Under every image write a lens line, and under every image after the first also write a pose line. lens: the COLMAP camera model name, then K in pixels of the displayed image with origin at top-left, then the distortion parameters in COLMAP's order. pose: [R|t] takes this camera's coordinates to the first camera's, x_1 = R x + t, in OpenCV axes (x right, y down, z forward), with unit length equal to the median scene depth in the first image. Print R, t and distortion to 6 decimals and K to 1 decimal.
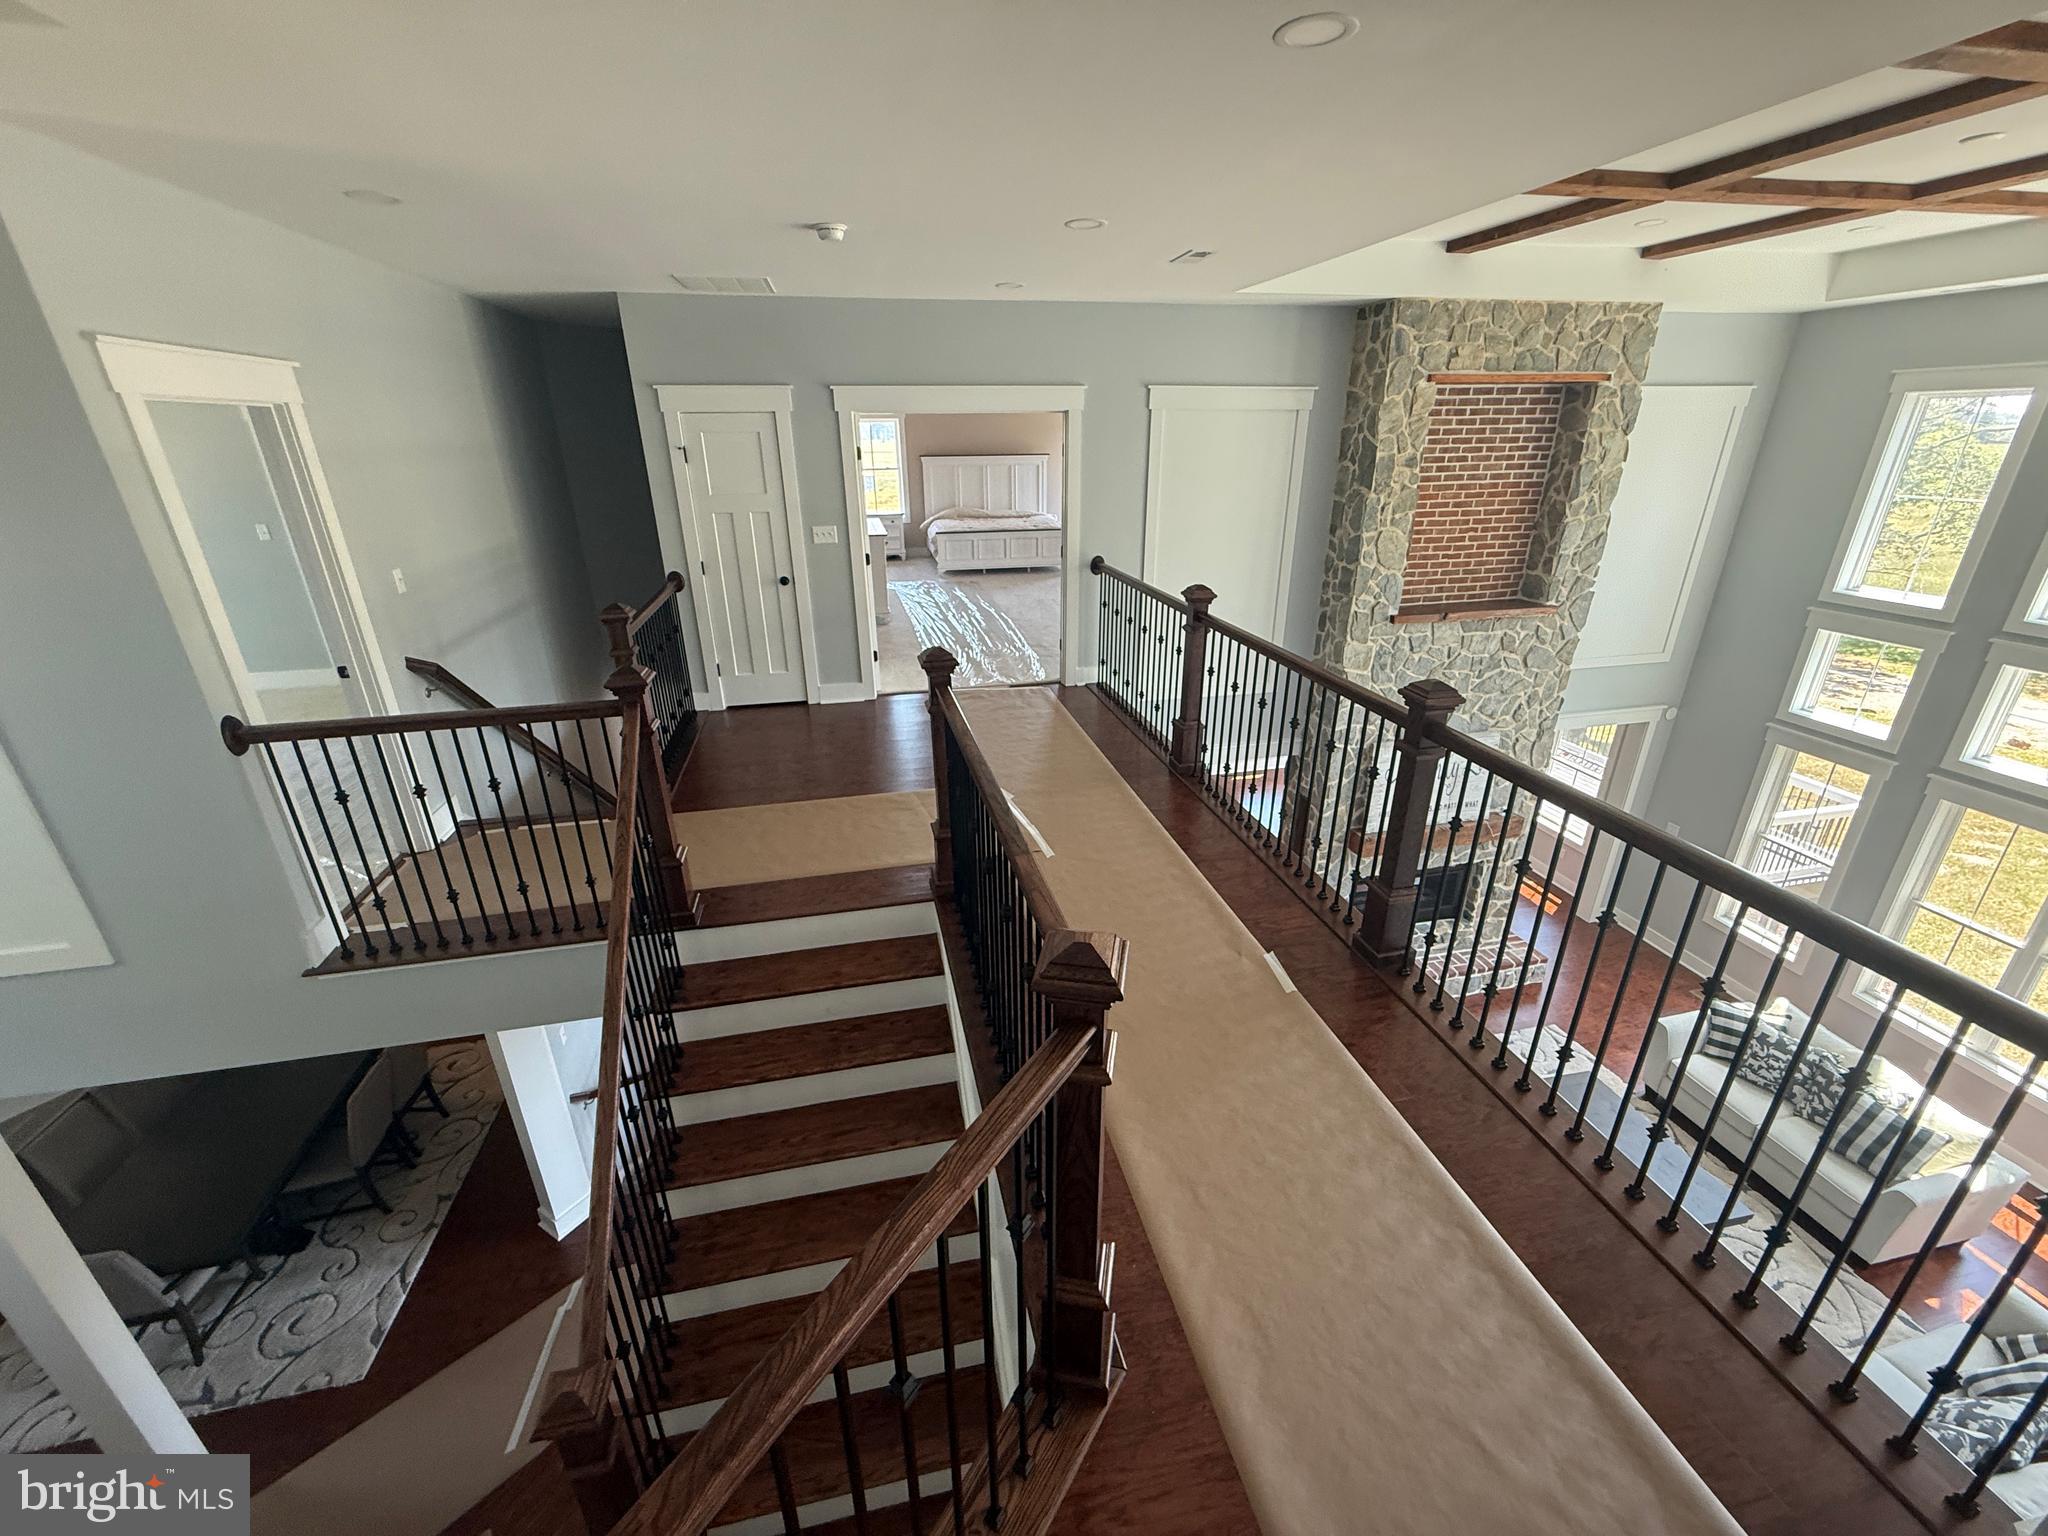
lens RADIAL K [[822.6, 0, 1024.0], [0, 822.6, 768.0], [0, 0, 1]] dist [0.000699, 0.000965]
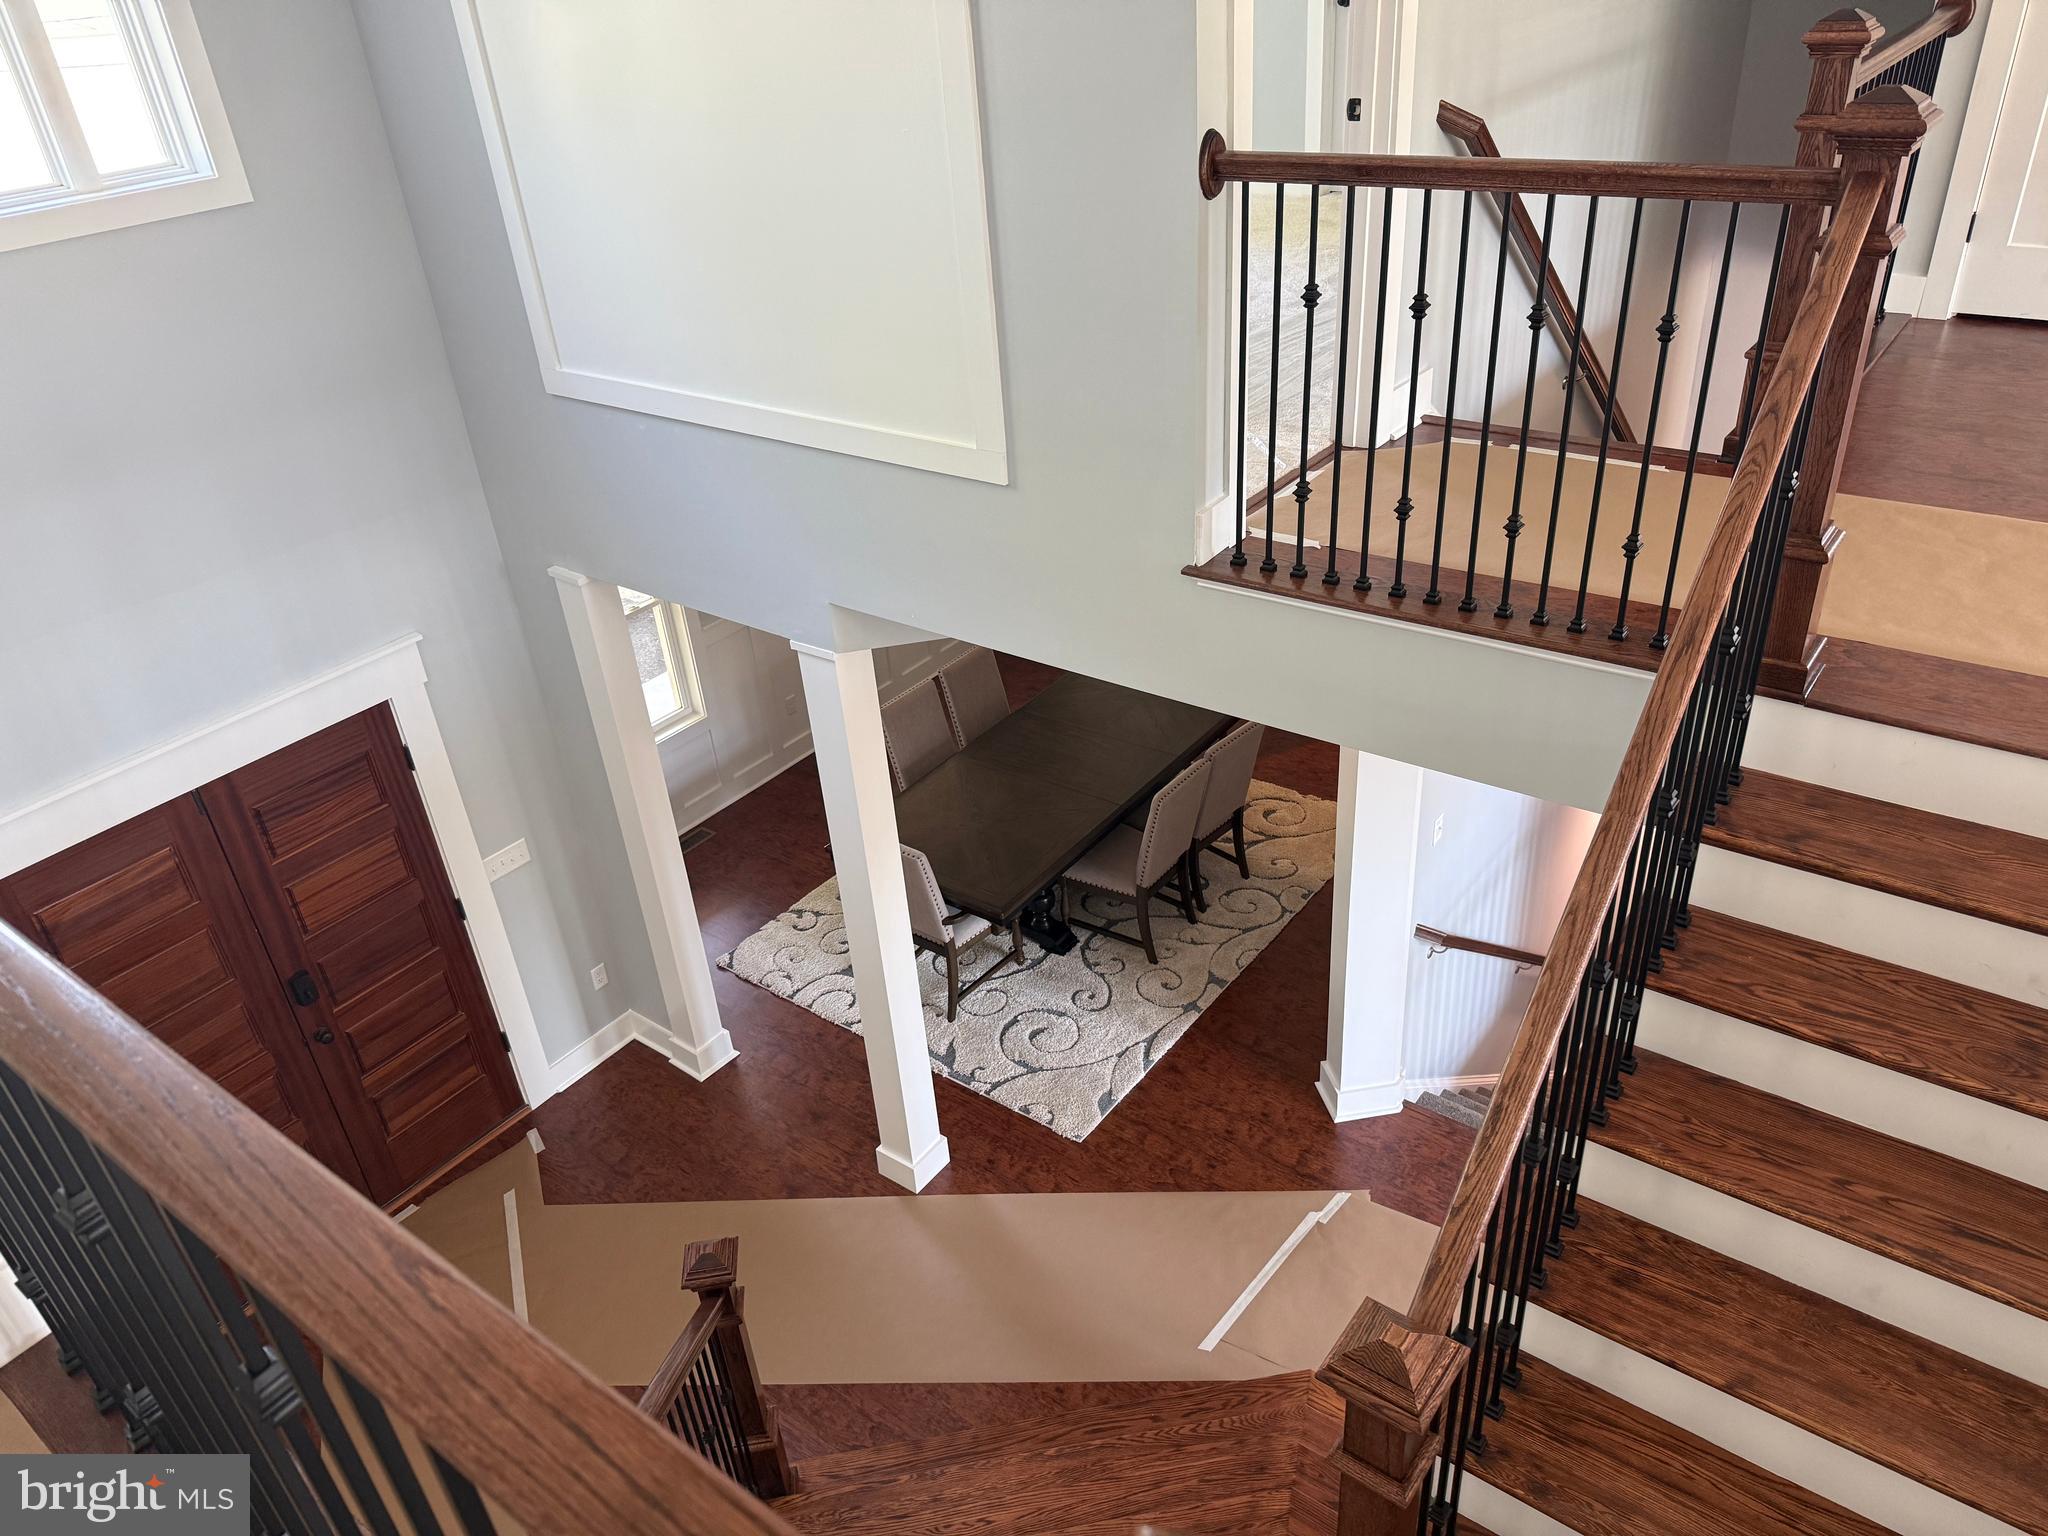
lens RADIAL K [[1442.3, 0, 1018.6], [0, 1442.3, 775.9], [0, 0, 1]] dist [0.088597, -0.122576]
pose [[0.650306, 0.363593, -0.667010, -0.078182], [-0.229384, 0.931022, 0.283868, 0.068746], [0.724214, -0.031600, 0.688851, 0.059064]]
